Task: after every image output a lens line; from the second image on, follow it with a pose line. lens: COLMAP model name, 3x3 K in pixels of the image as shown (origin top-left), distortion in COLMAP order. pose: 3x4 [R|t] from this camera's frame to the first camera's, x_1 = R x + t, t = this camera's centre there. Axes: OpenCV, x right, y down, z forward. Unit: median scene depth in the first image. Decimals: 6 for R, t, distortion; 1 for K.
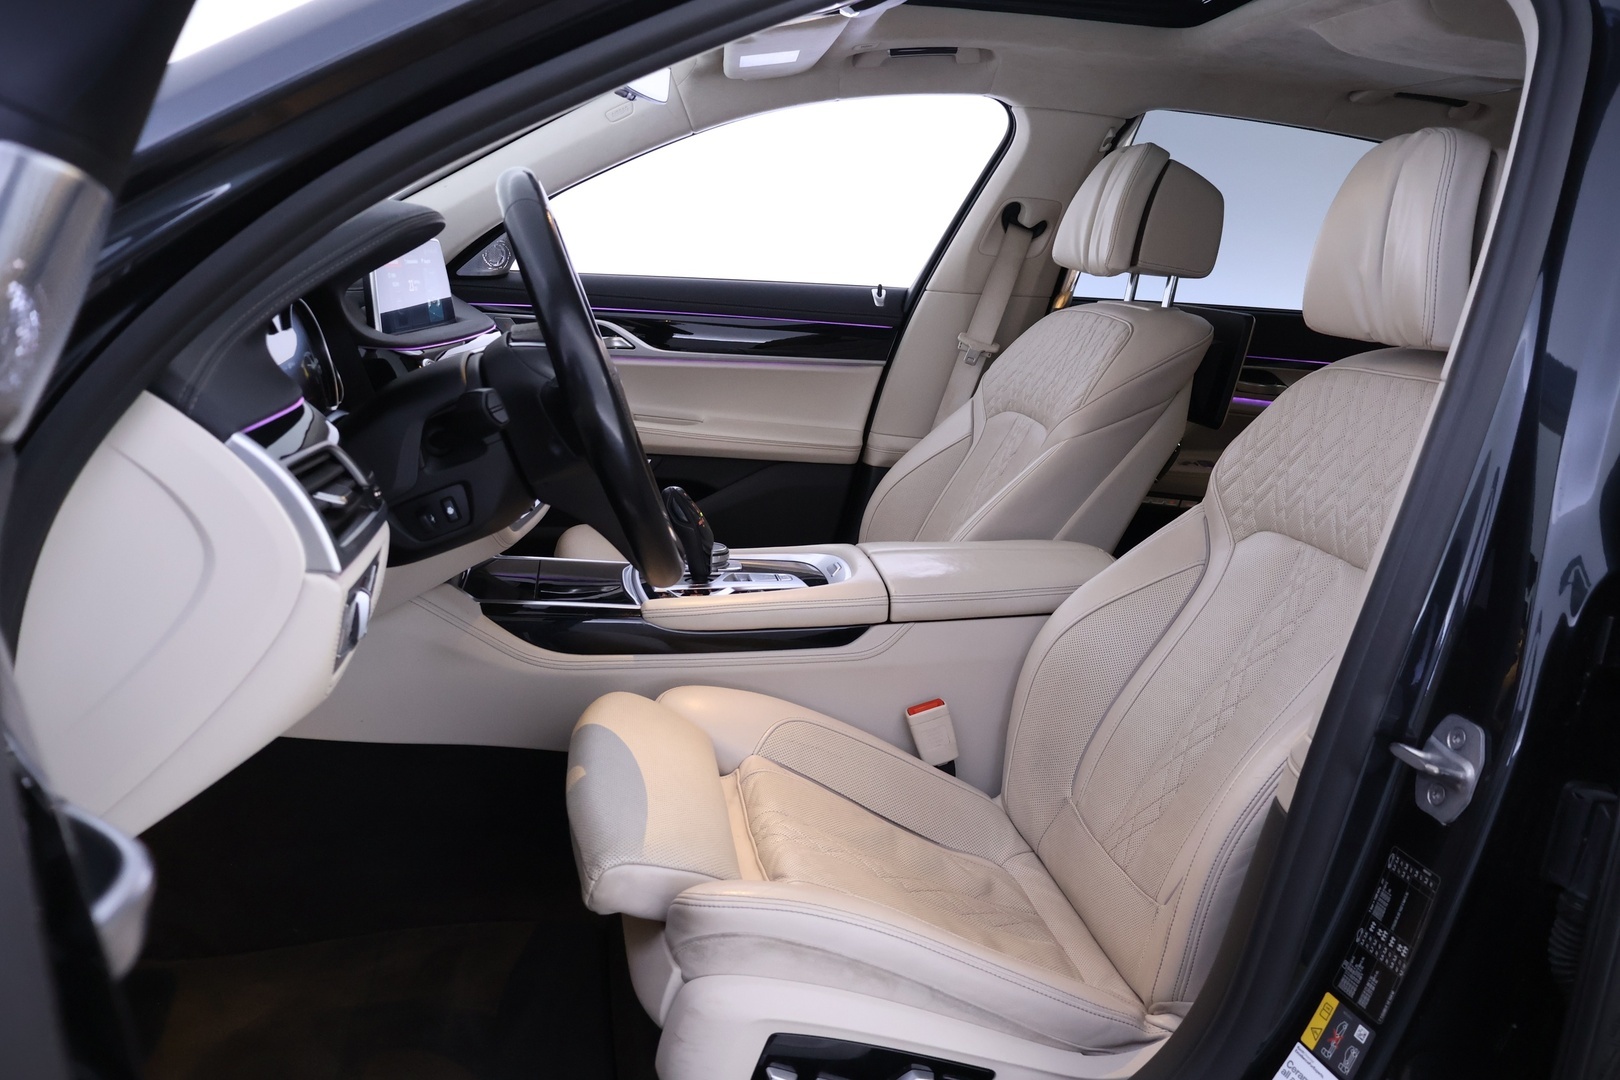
lens RADIAL K [[1378.3, 0, 810.0], [0, 1378.3, 540.0], [0, 0, 1]] dist [-0.055264, -0.014292]
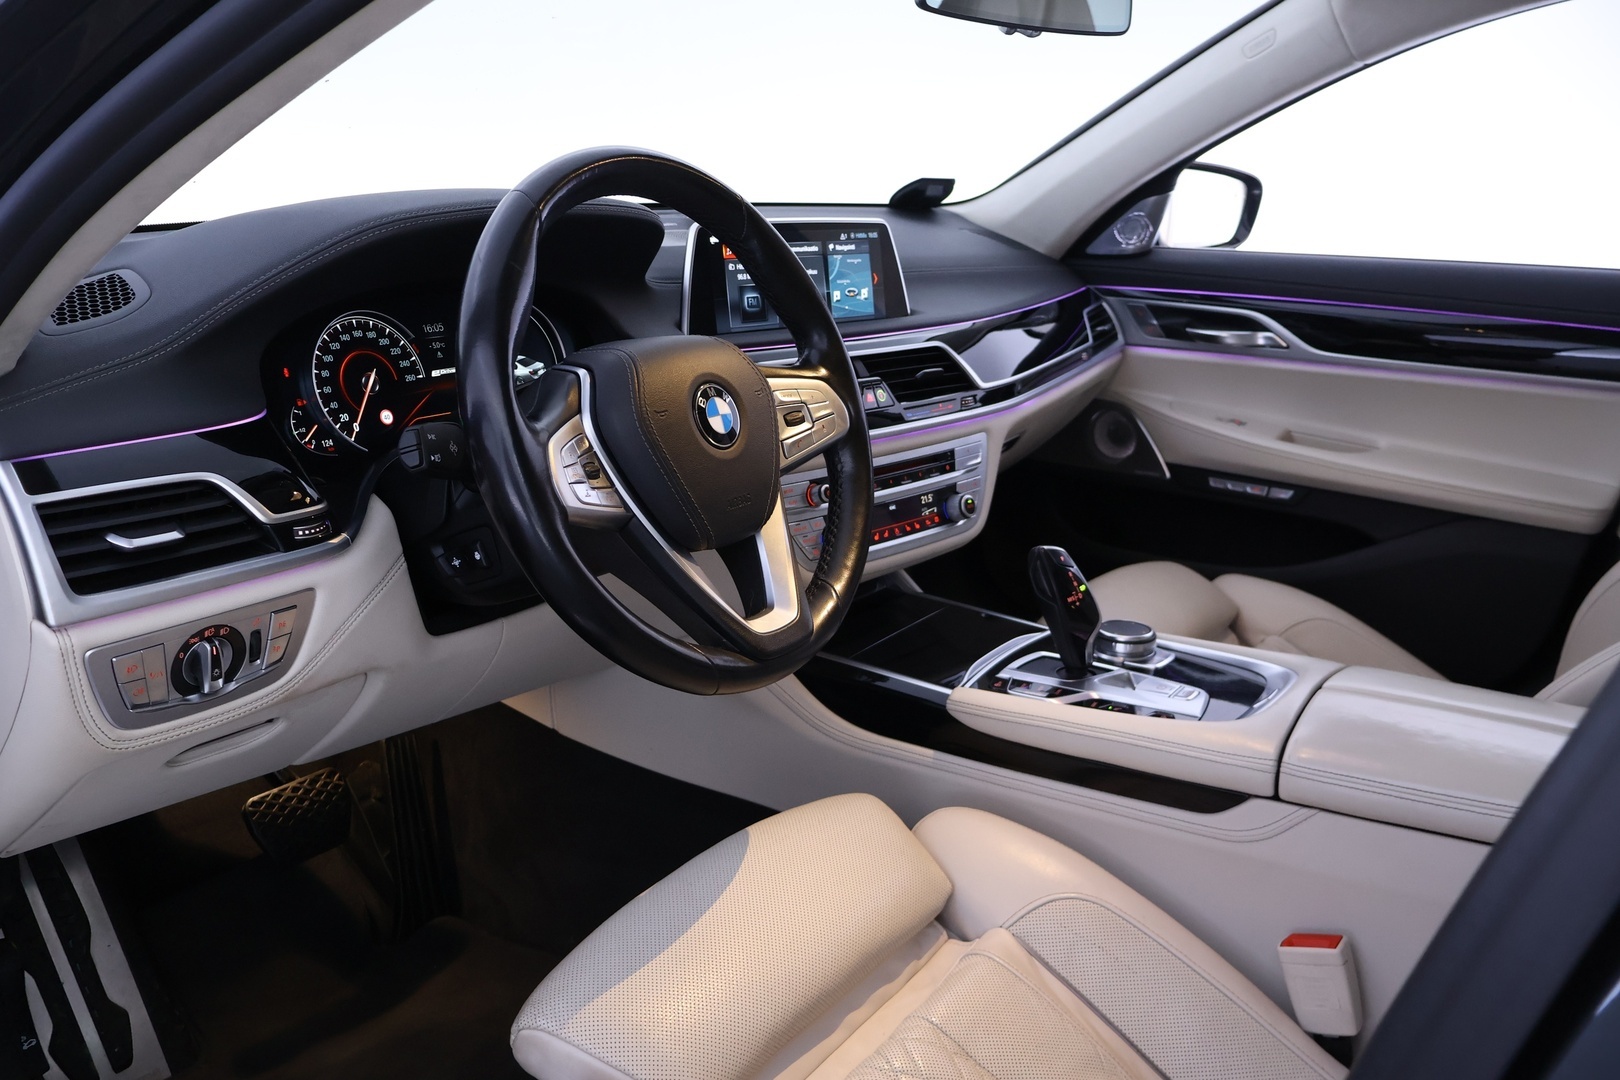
lens RADIAL K [[1378.3, 0, 810.0], [0, 1378.3, 540.0], [0, 0, 1]] dist [-0.055264, -0.014292]
pose [[0.678643, 0.138831, -0.721228, 0.350678], [-0.115177, 0.989940, 0.082180, -0.087791], [0.725382, 0.027298, 0.687805, 0.382076]]
